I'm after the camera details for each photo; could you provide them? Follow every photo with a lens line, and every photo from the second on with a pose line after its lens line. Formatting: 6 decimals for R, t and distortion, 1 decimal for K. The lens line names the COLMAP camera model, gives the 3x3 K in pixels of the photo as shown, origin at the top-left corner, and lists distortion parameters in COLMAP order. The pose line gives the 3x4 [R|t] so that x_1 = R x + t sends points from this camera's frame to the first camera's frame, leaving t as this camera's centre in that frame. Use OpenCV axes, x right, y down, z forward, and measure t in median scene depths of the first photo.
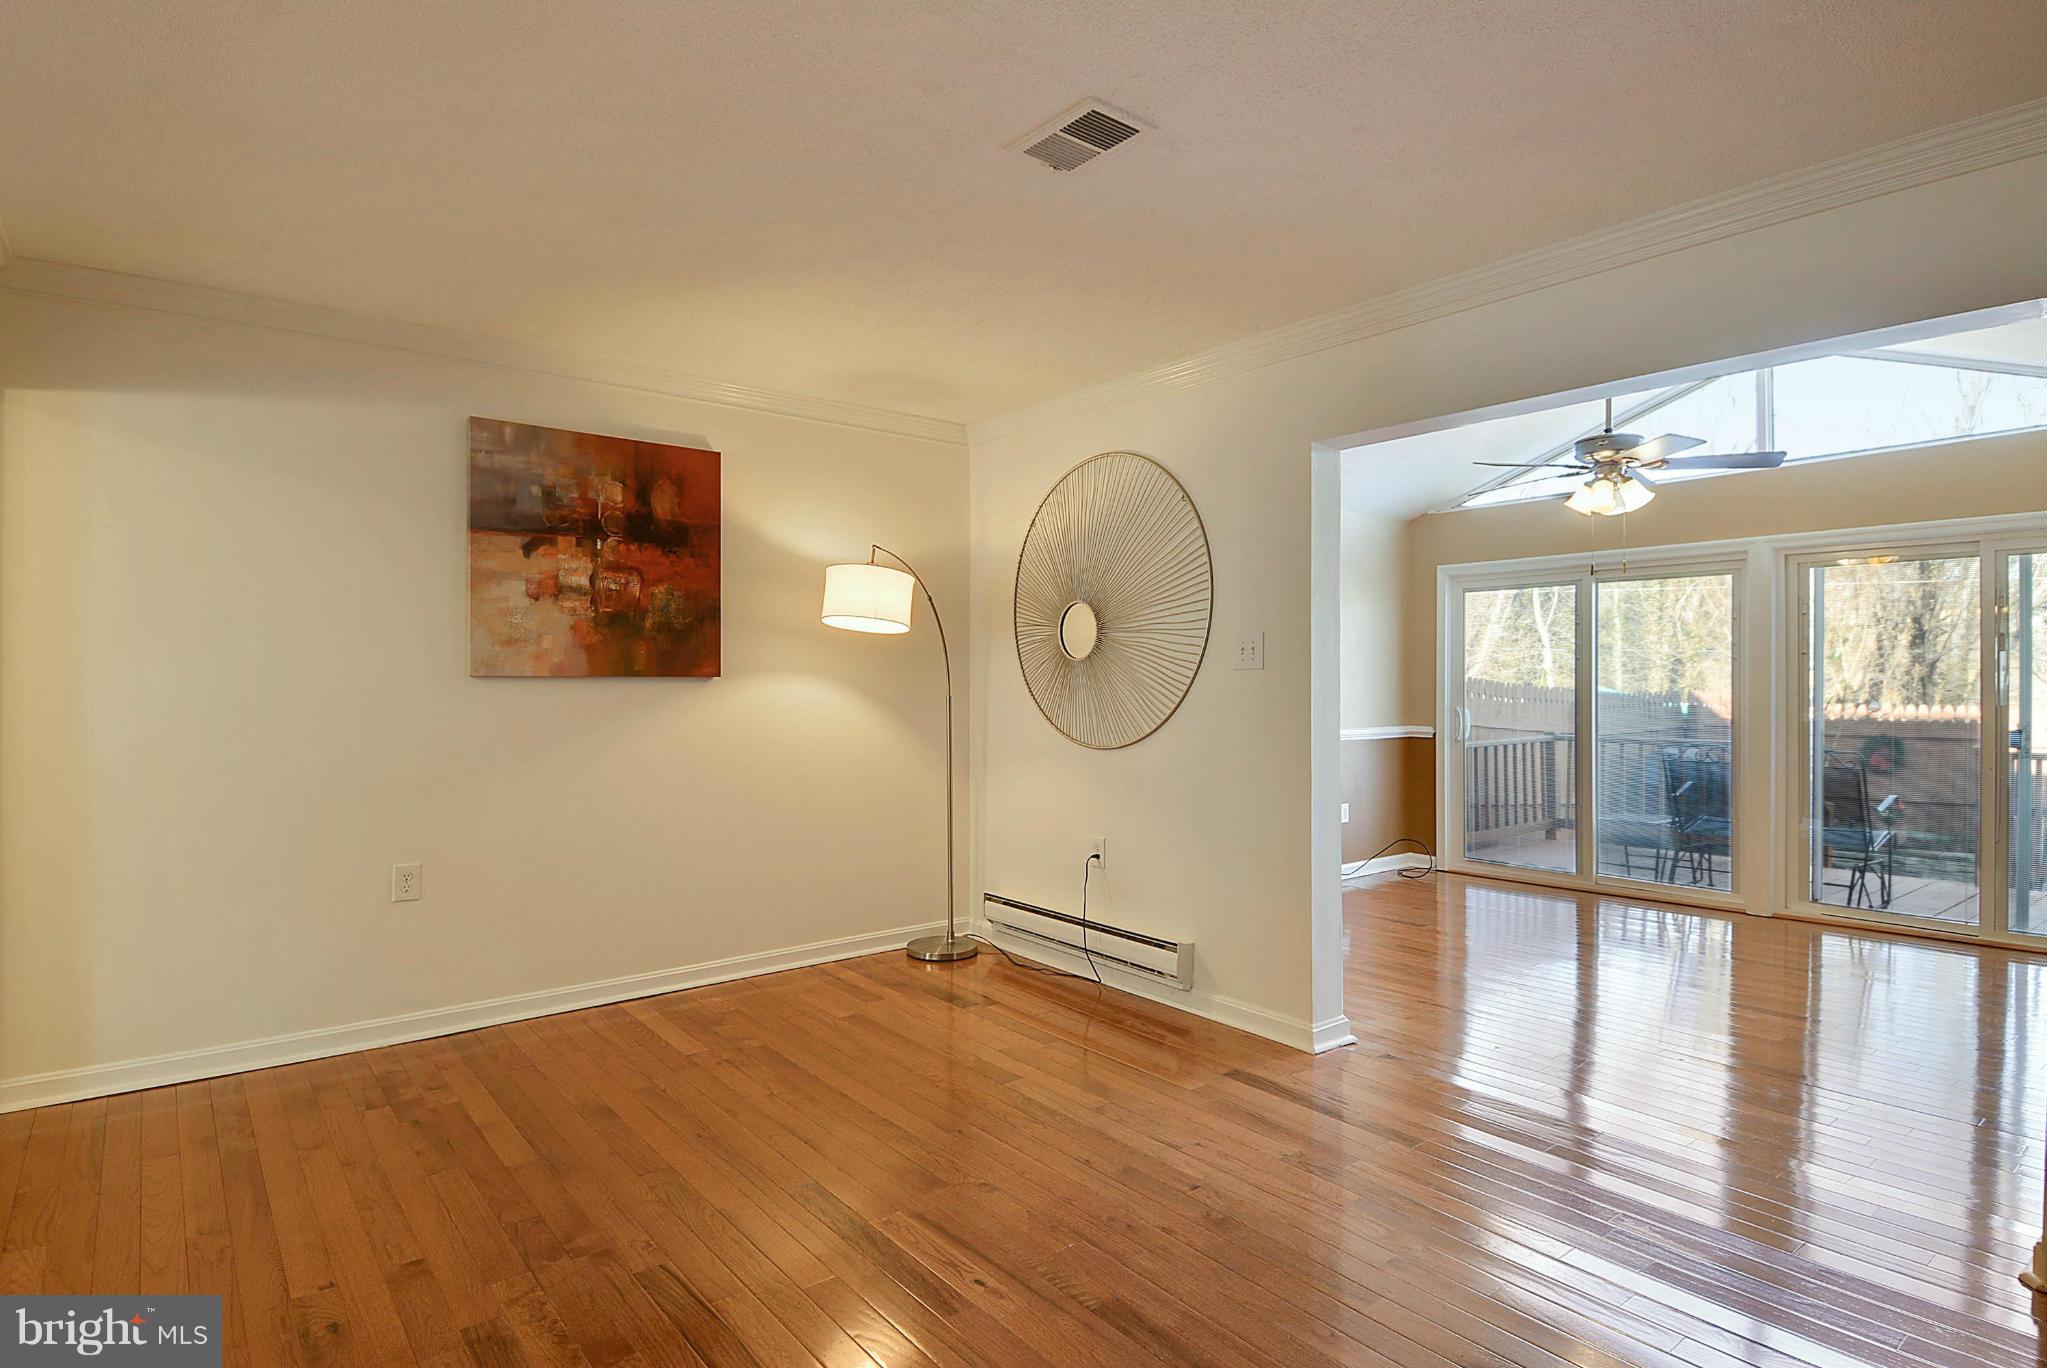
lens RADIAL K [[1077.8, 0, 1031.0], [0, 1077.8, 684.9], [0, 0, 1]] dist [0.038058, -0.038575]
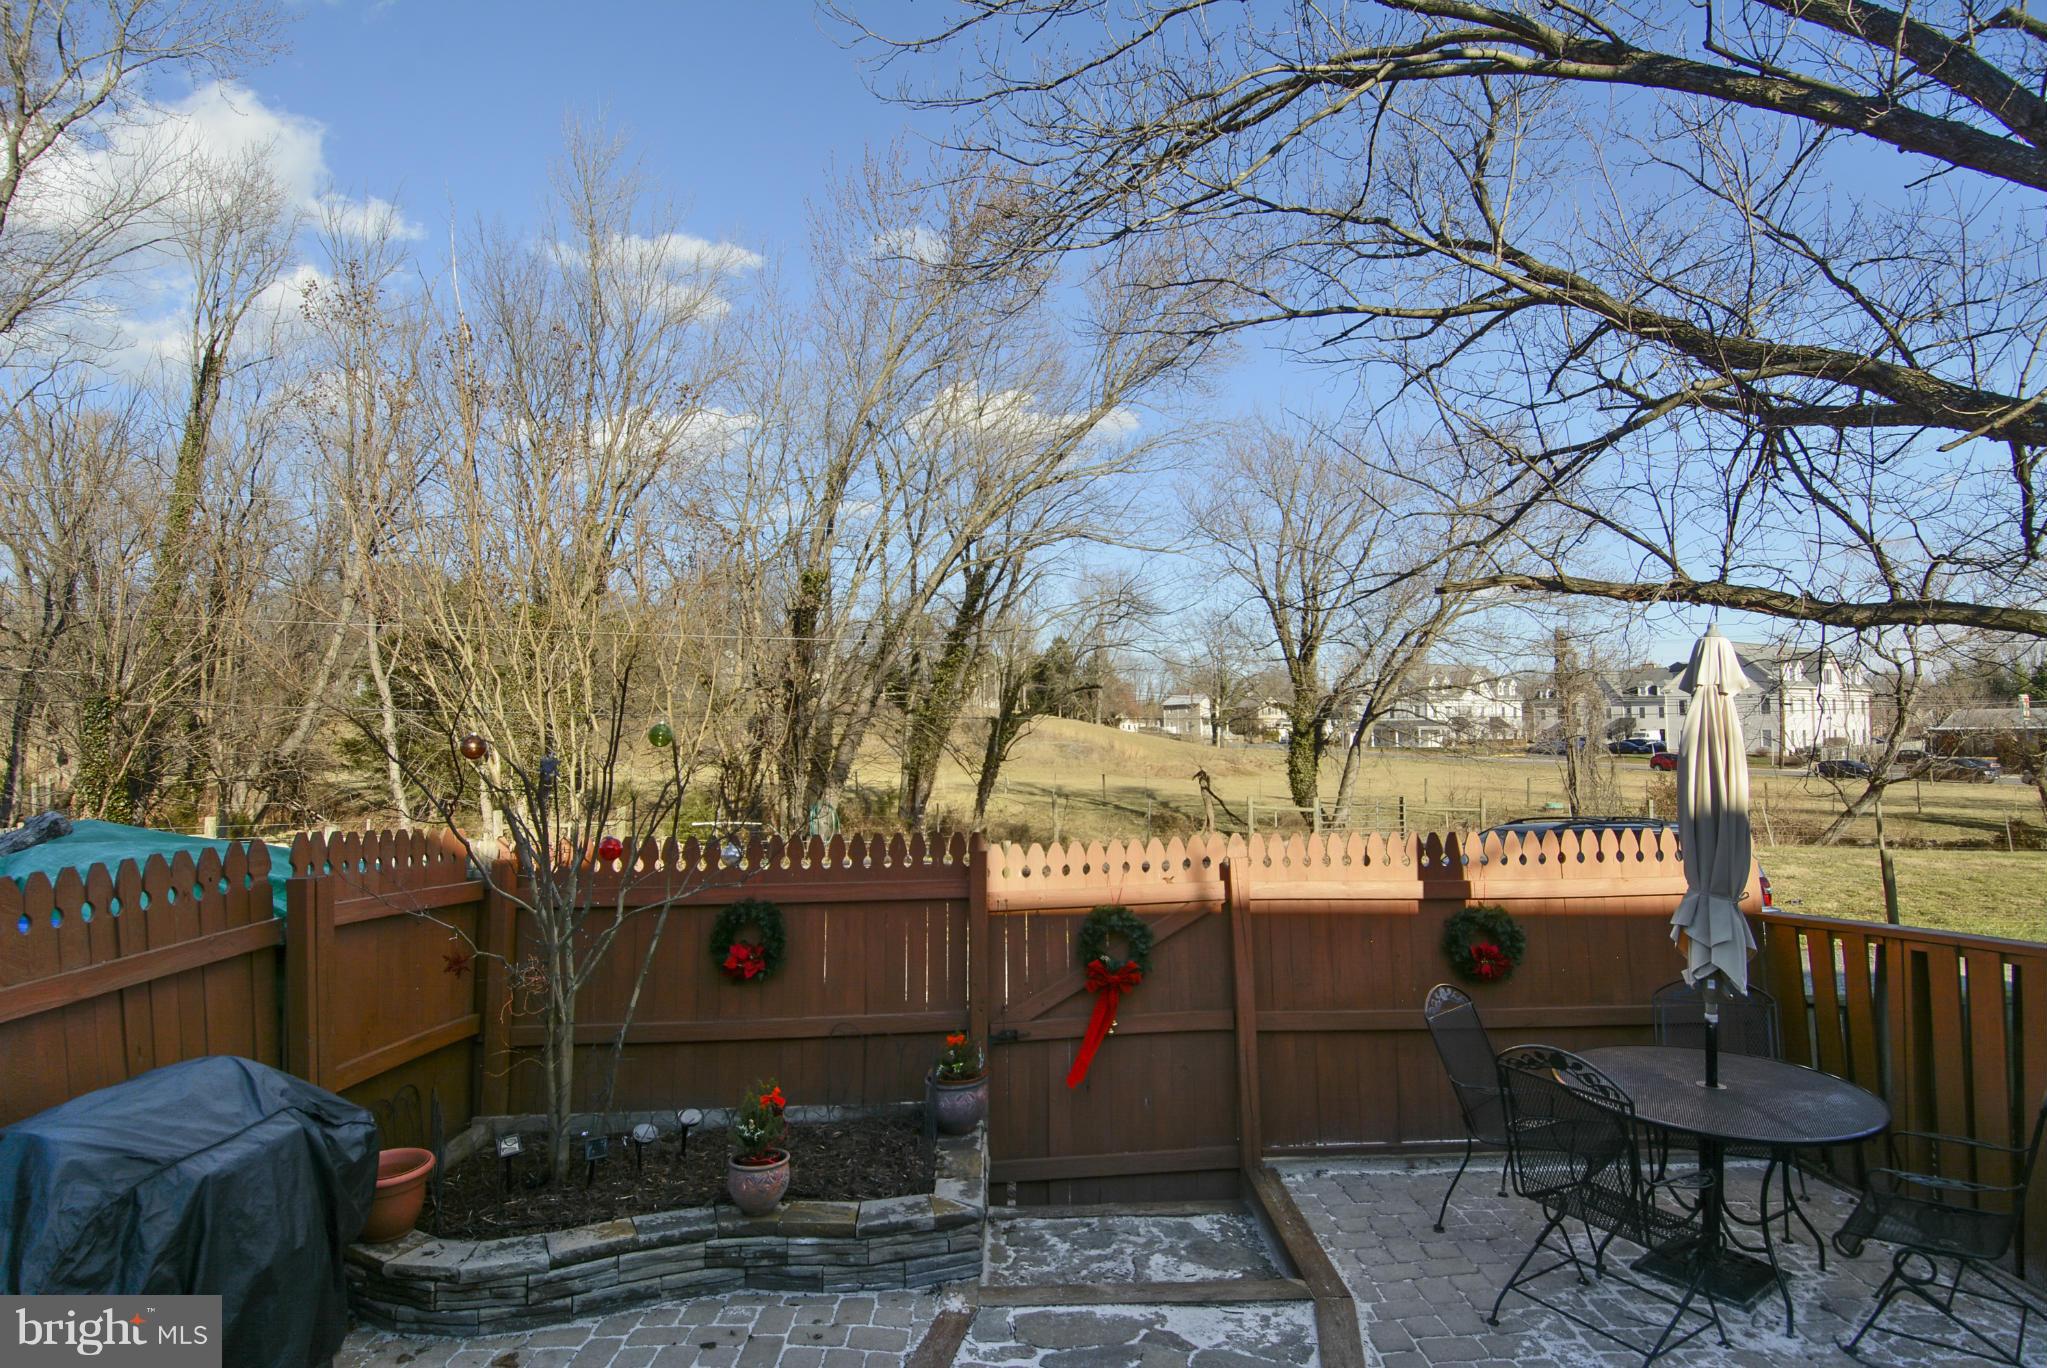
lens RADIAL K [[1077.8, 0, 1031.0], [0, 1077.8, 684.9], [0, 0, 1]] dist [0.038058, -0.038575]
pose [[0.618045, 0.024398, 0.785764, 0.744961], [0.022998, 0.998529, -0.049093, -0.037471], [-0.785806, 0.048413, 0.616575, 0.928946]]
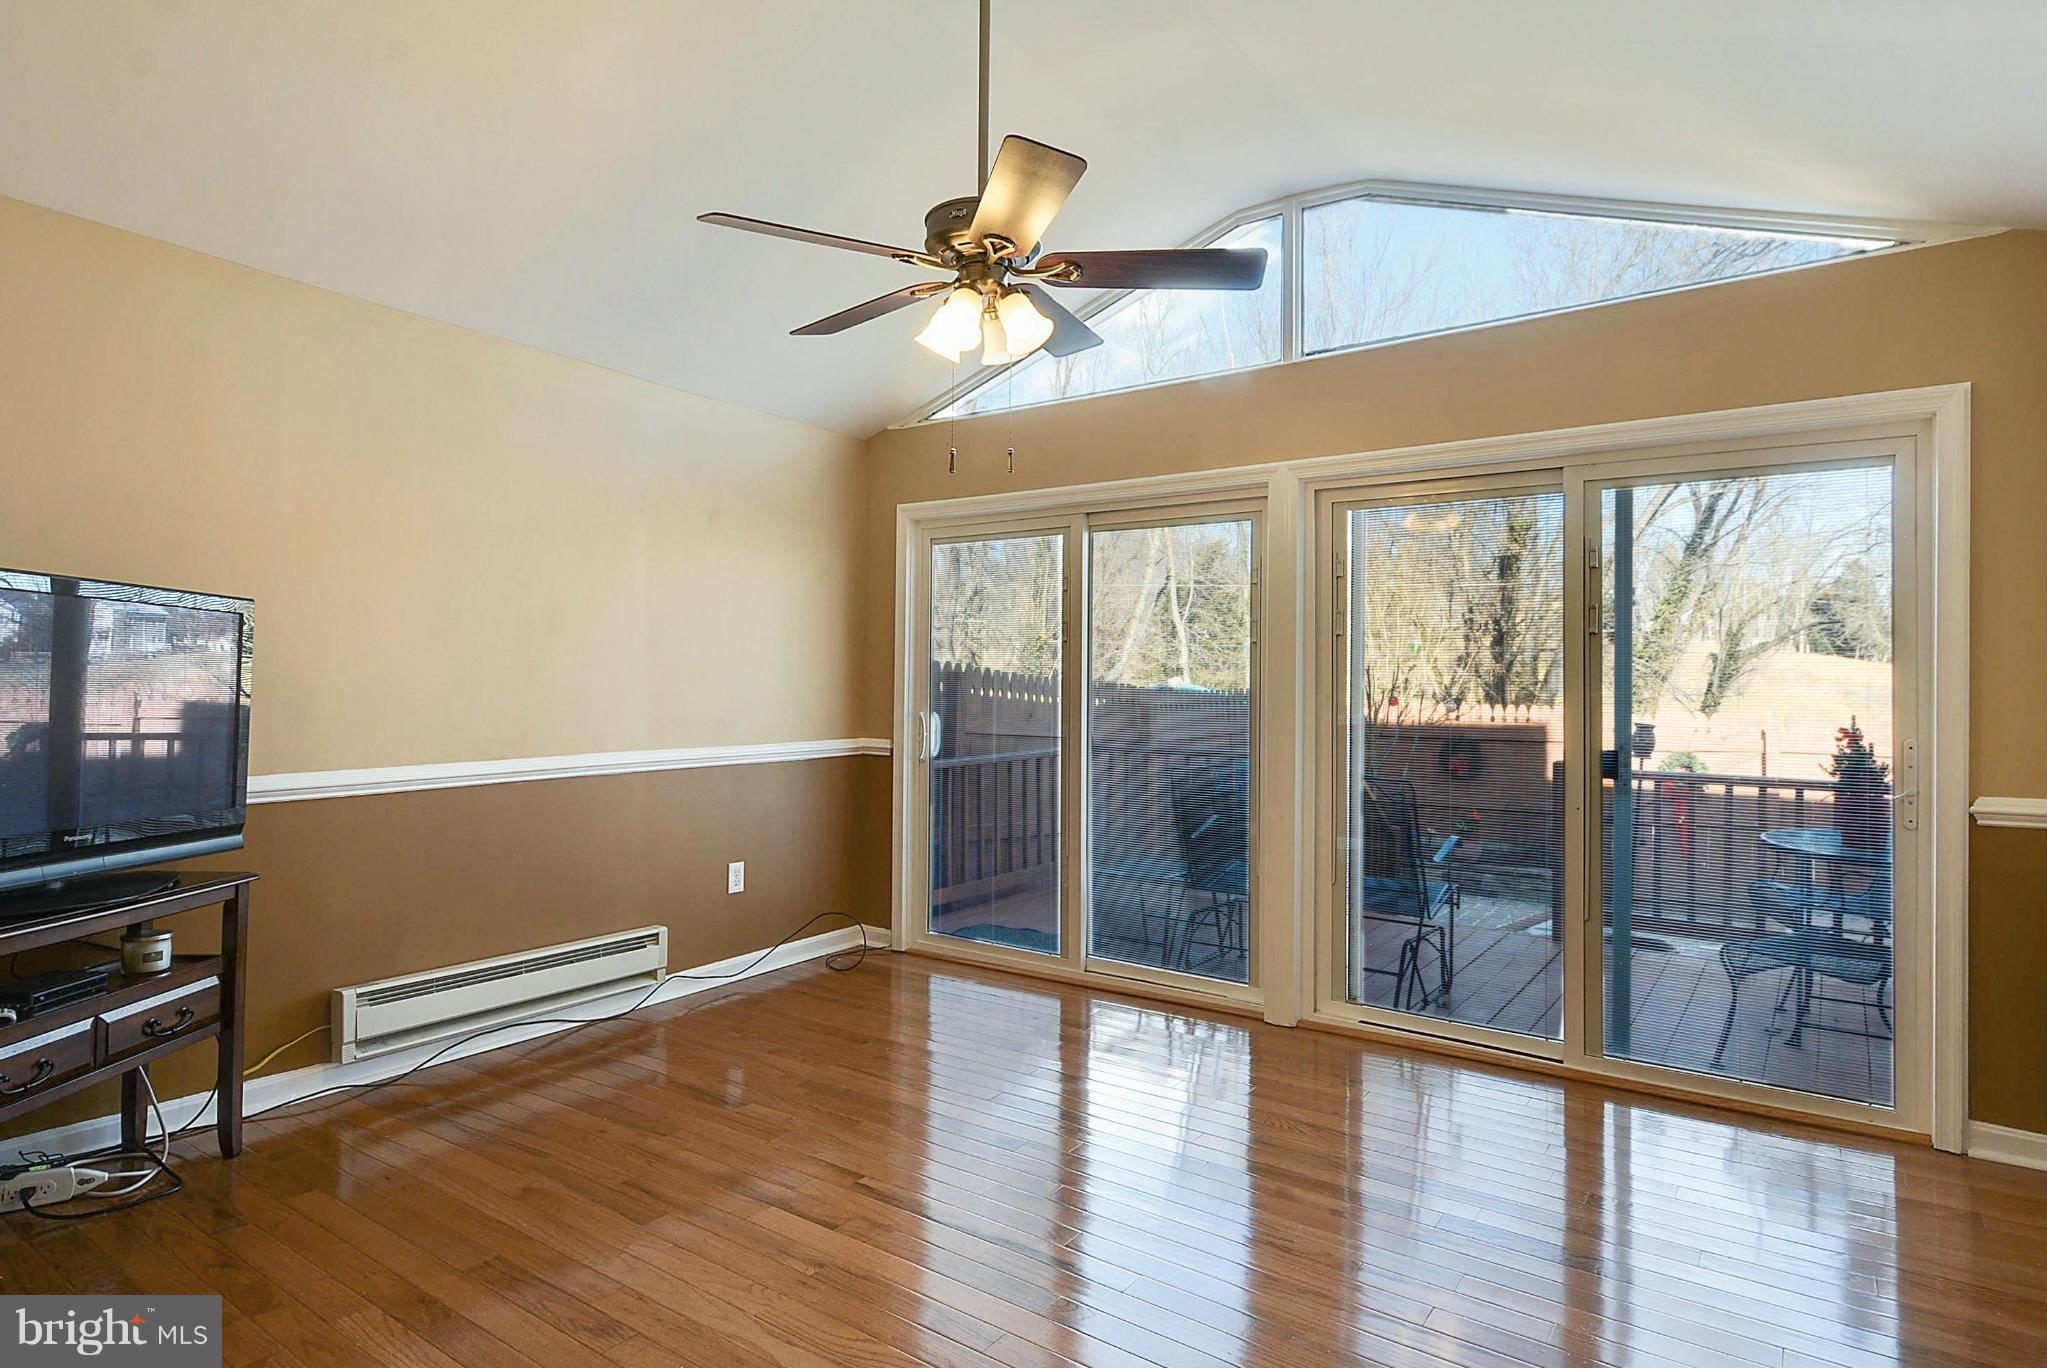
lens RADIAL K [[1098.7, 0, 1020.3], [0, 1098.7, 658.0], [0, 0, 1]] dist [-0.004272, 0.002406]
pose [[0.963302, 0.011873, 0.268156, 0.268253], [-0.006397, 0.999753, -0.021284, 0.001477], [-0.268342, 0.018788, 0.963140, 0.314306]]
